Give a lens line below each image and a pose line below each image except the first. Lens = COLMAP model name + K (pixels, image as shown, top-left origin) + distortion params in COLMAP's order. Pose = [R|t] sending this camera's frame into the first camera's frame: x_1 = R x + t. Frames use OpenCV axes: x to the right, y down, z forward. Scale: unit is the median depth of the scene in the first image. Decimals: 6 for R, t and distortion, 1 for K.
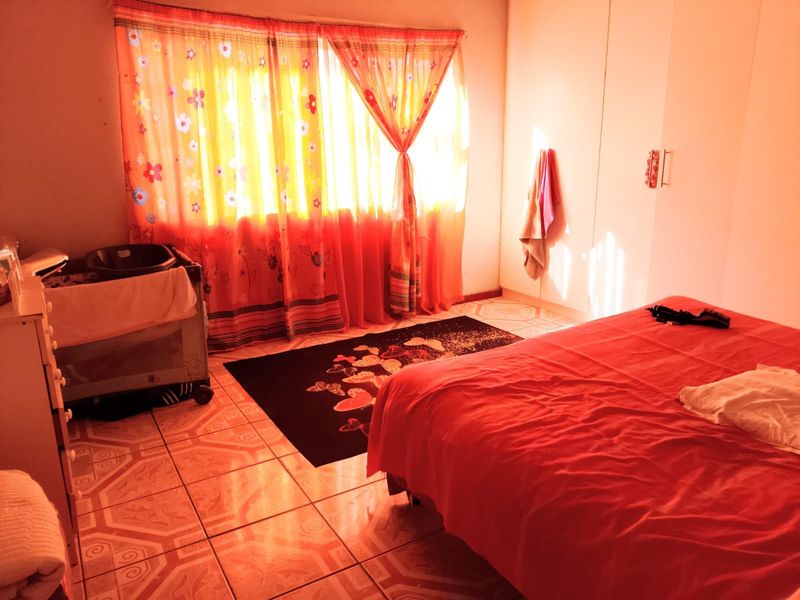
lens RADIAL K [[598.5, 0, 398.6], [0, 598.5, 302.3], [0, 0, 1]] dist [0.059573, -0.064457]
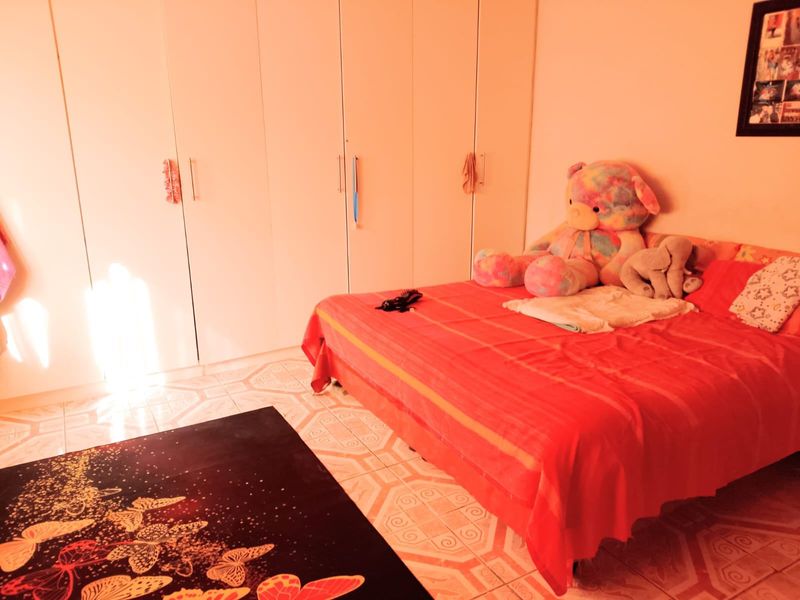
lens RADIAL K [[598.5, 0, 398.4], [0, 598.5, 296.5], [0, 0, 1]] dist [0.059573, -0.064457]
pose [[0.021363, -0.245837, 0.969076, -0.436277], [0.273700, 0.933705, 0.230831, -0.176309], [-0.961578, 0.260305, 0.087232, 0.651946]]
